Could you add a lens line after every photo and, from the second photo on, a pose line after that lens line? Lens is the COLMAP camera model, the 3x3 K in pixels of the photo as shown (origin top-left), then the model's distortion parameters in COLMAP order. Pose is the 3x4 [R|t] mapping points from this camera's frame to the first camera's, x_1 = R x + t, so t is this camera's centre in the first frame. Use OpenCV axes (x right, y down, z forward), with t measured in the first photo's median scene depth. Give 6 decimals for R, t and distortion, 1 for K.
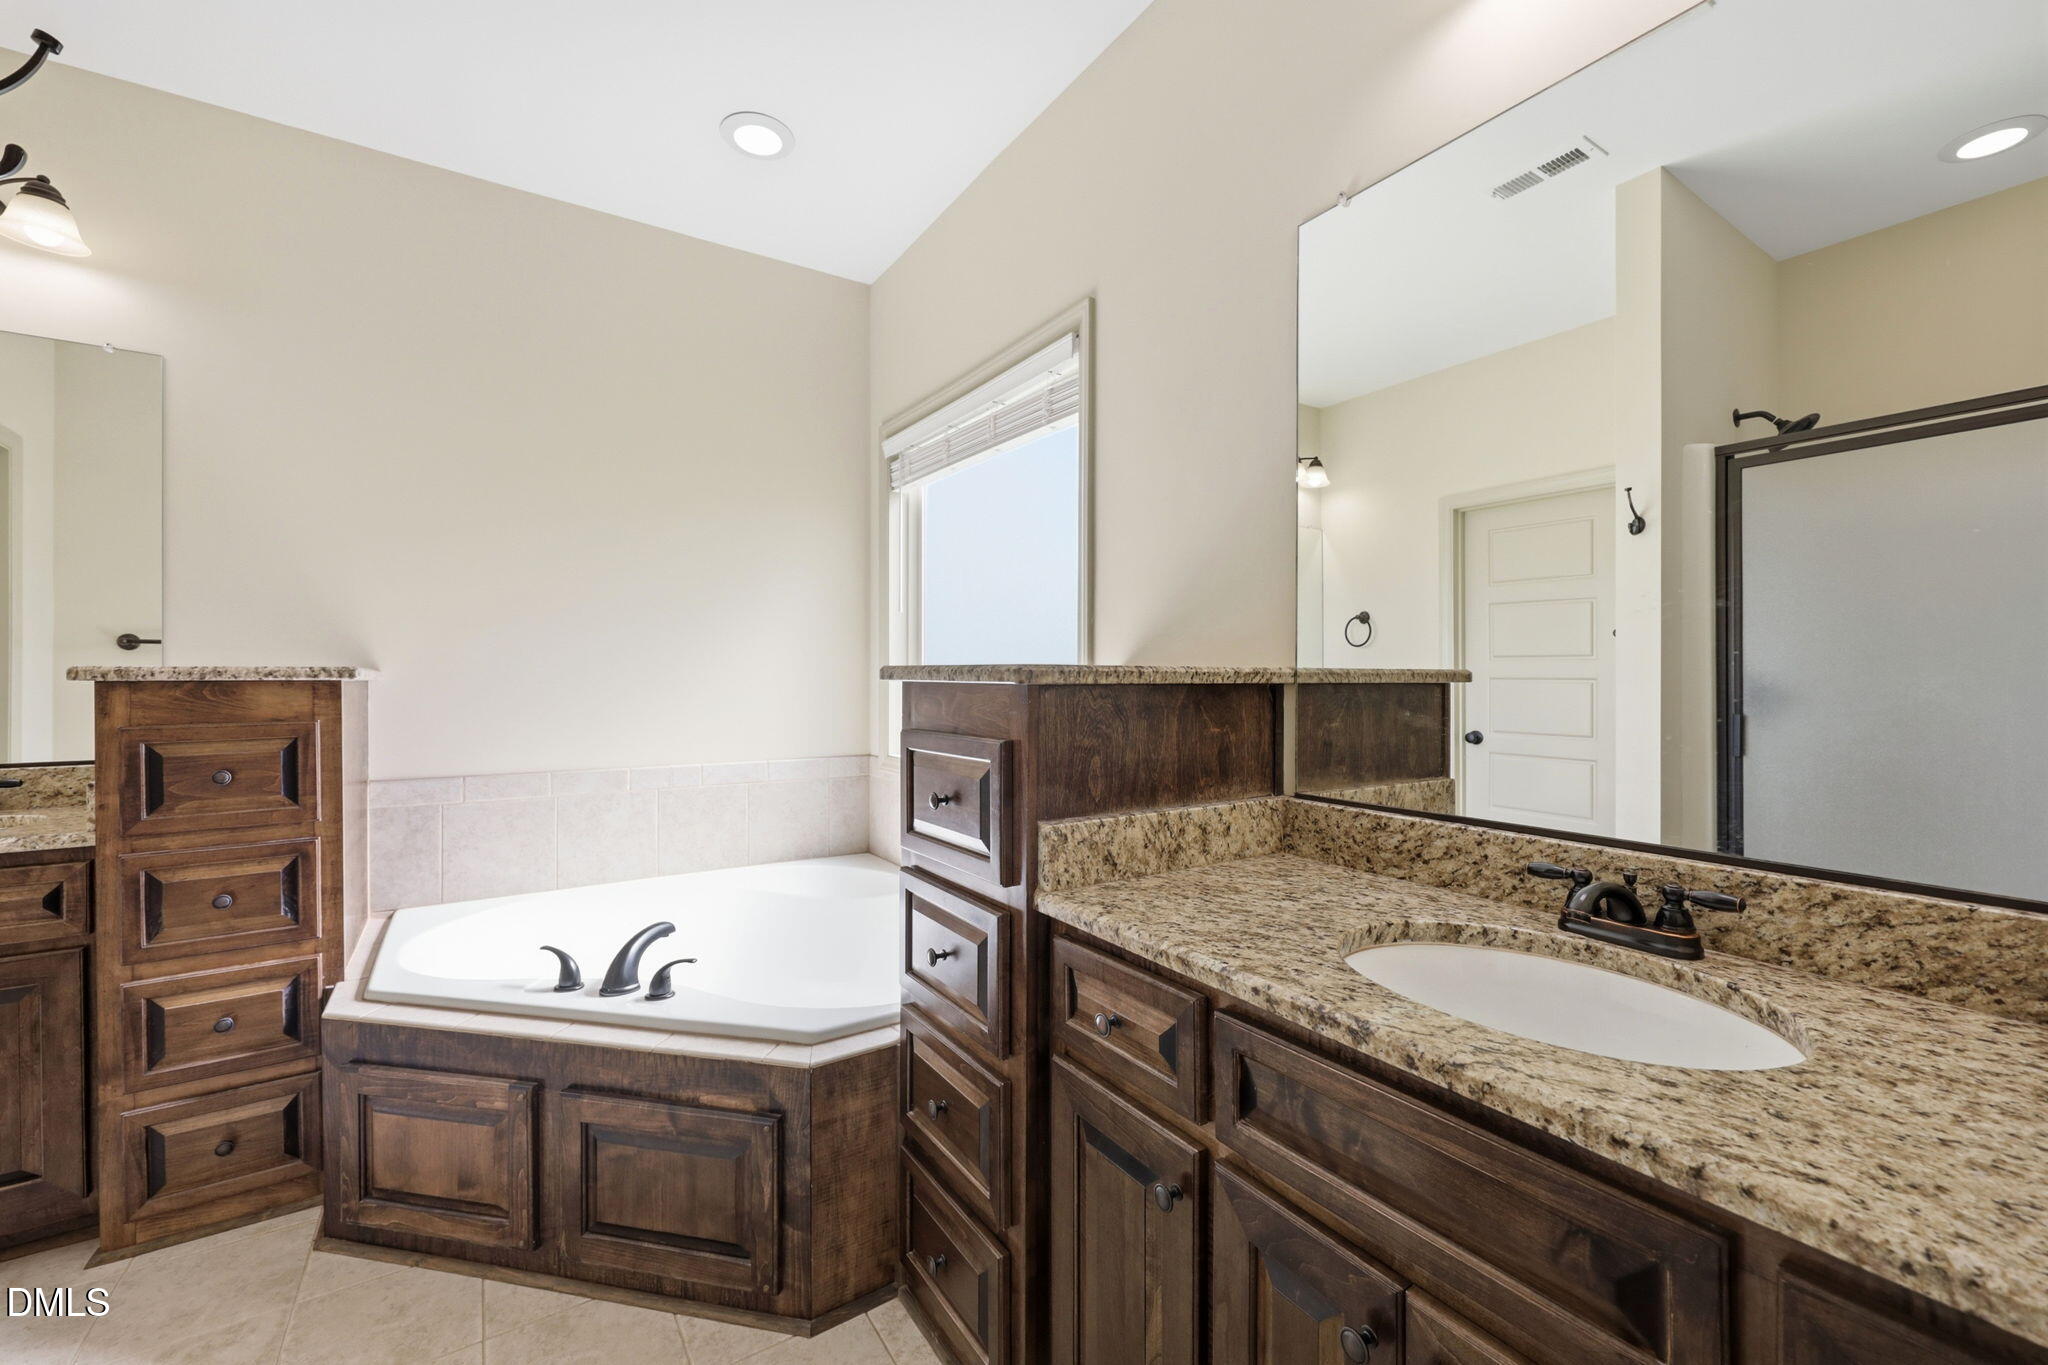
lens RADIAL K [[834.0, 0, 1027.1], [0, 834.0, 678.1], [0, 0, 1]] dist [0.000758, -0.000210]
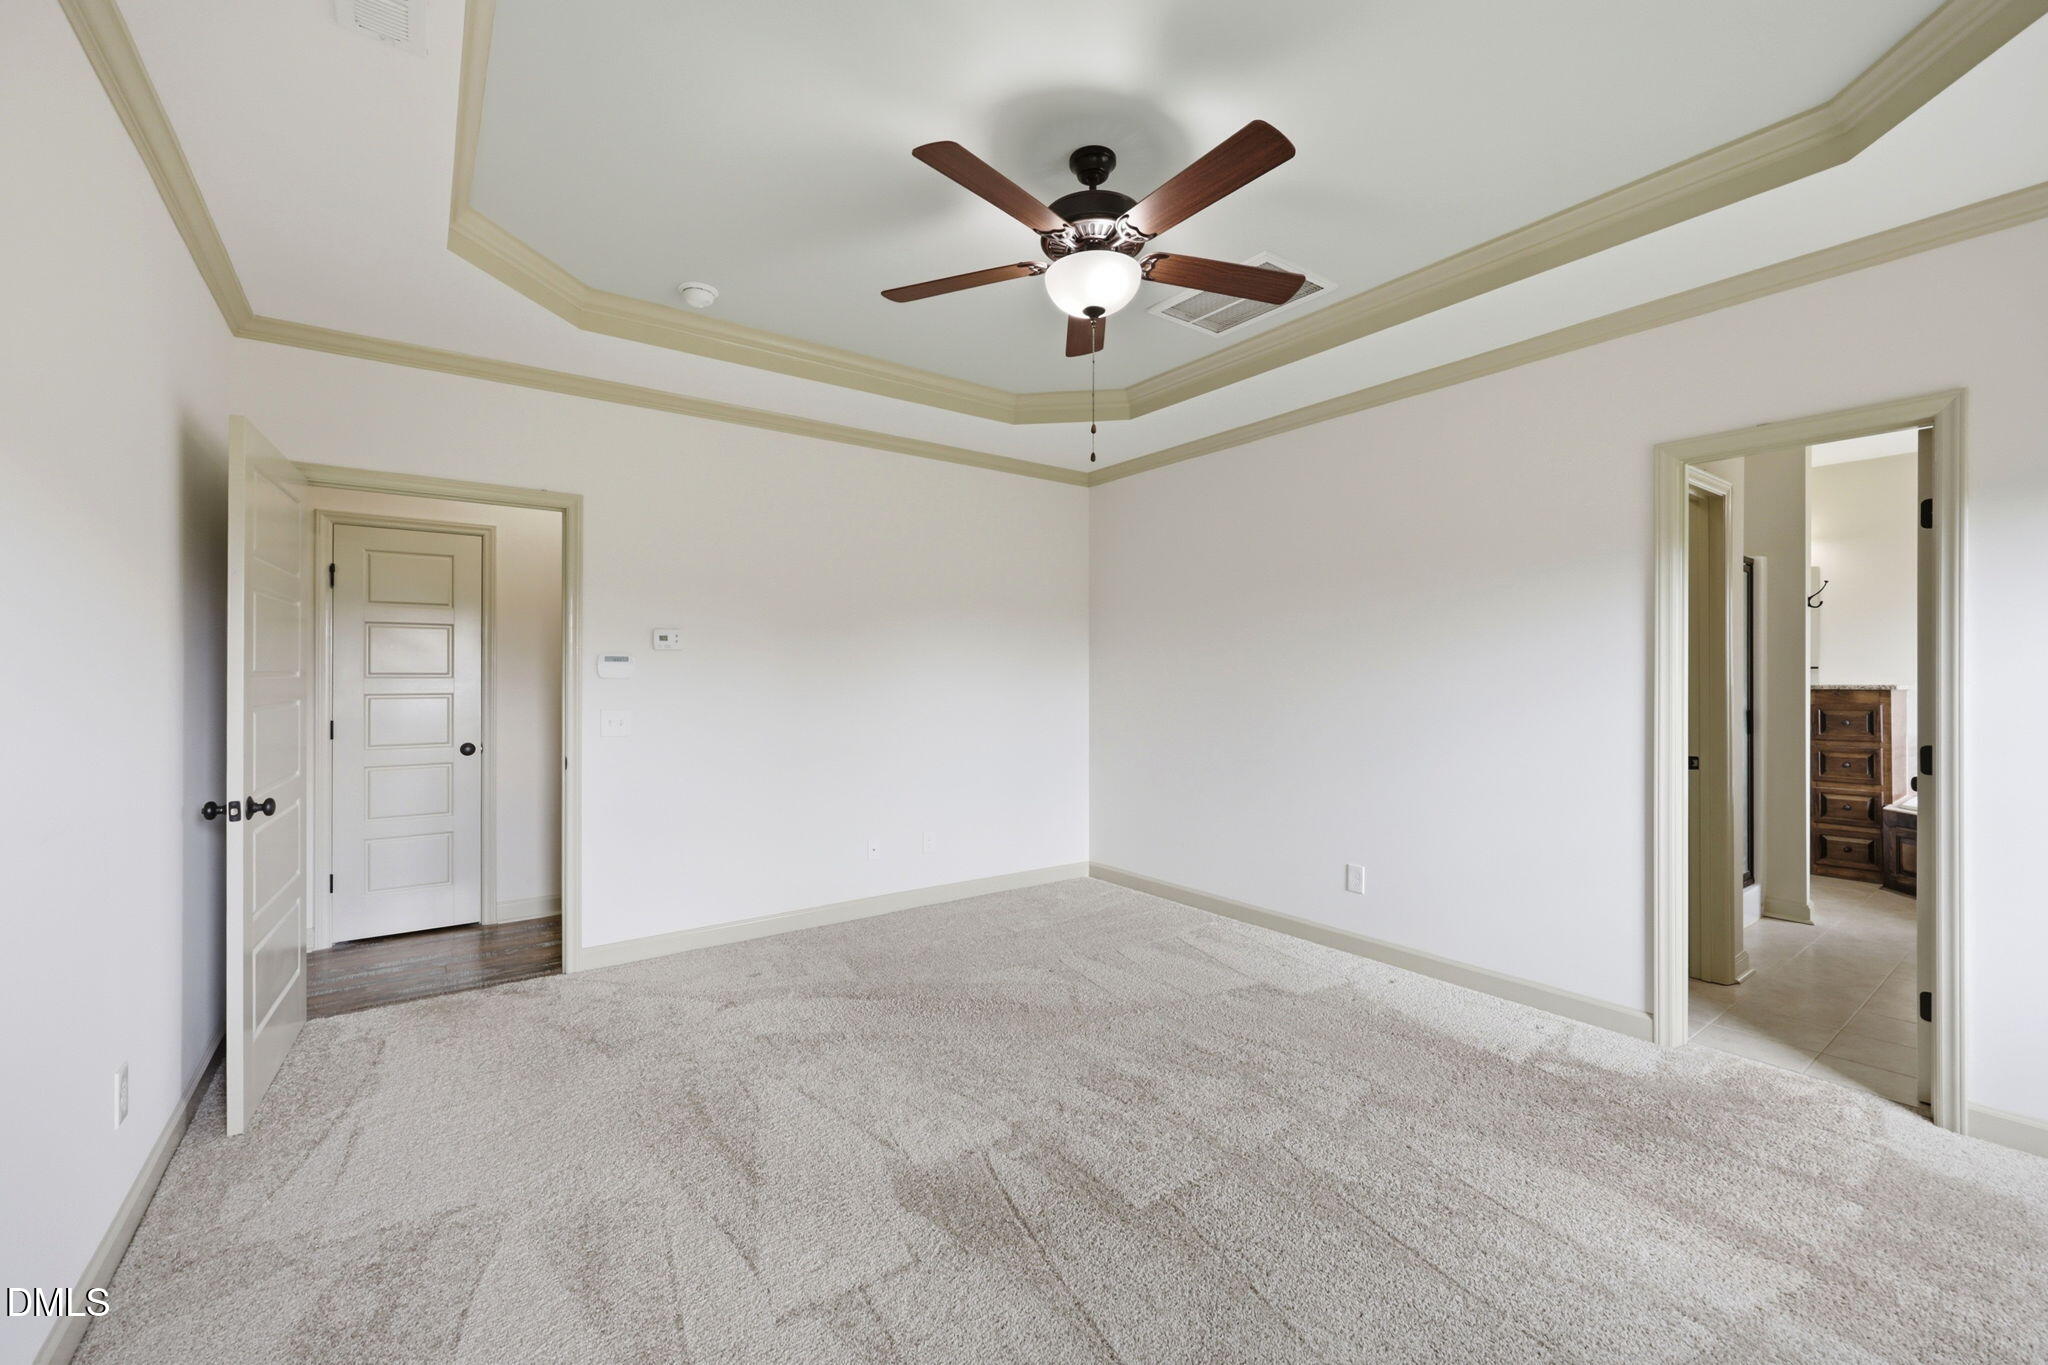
lens RADIAL K [[834.0, 0, 1027.1], [0, 834.0, 678.1], [0, 0, 1]] dist [0.000758, -0.000210]
pose [[0.050679, -0.004291, -0.998706, 1.766128], [-0.001307, 0.999990, -0.004363, -0.020232], [0.998714, 0.001527, 0.050673, -1.963890]]
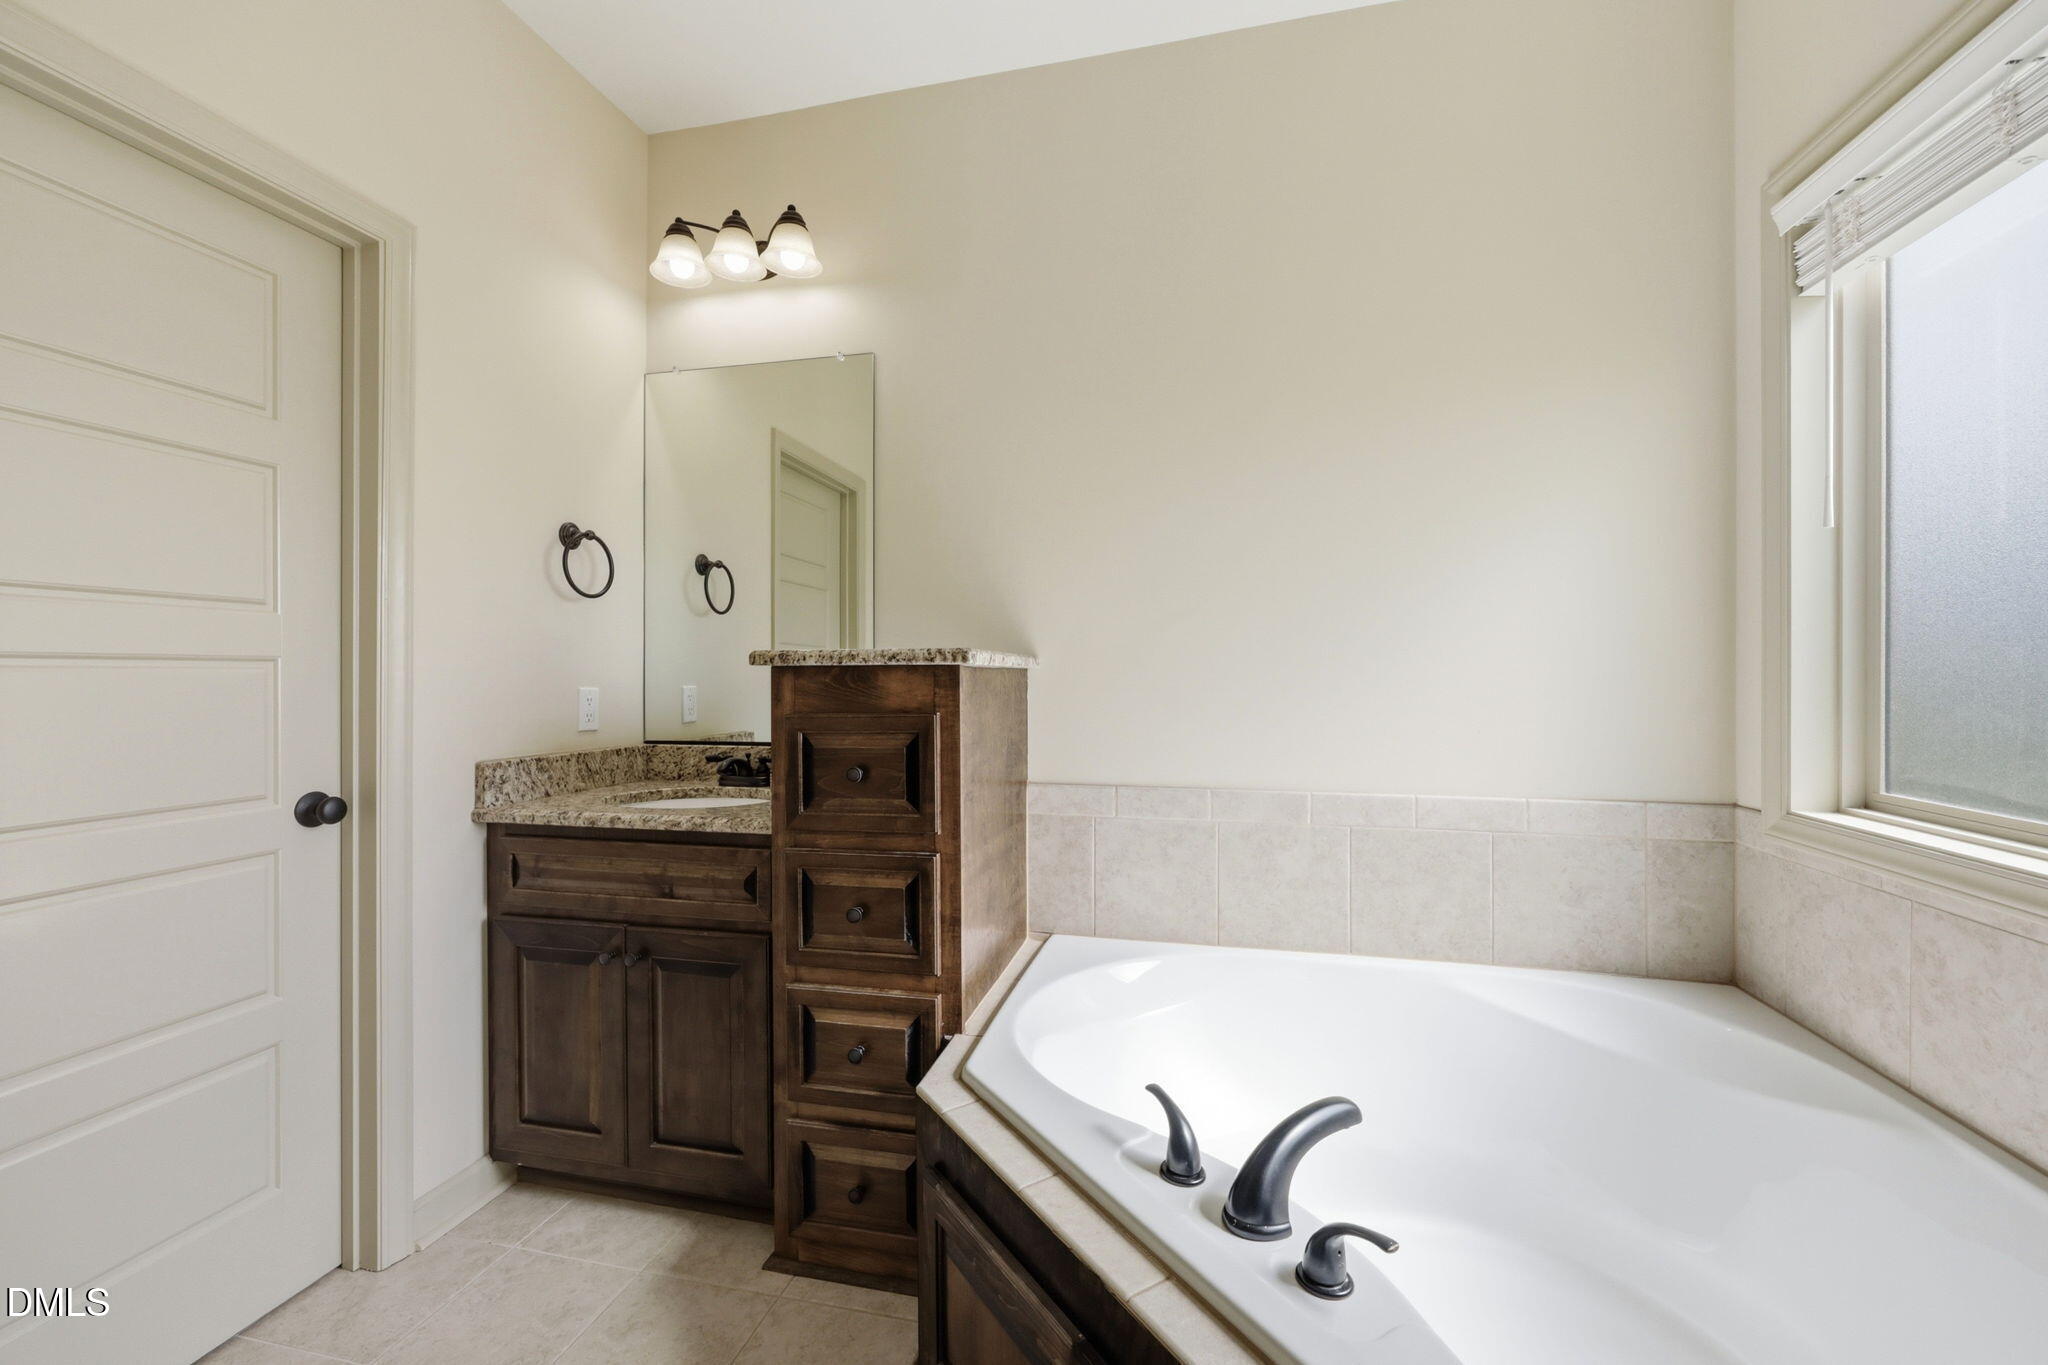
lens RADIAL K [[827.4, 0, 1027.7], [0, 827.4, 674.9], [0, 0, 1]] dist [0.000451, -0.000087]
pose [[0.684122, -0.002393, -0.729364, -0.193850], [0.001240, 0.999997, -0.002118, 0.014927], [0.729367, 0.000544, 0.684123, 0.520448]]
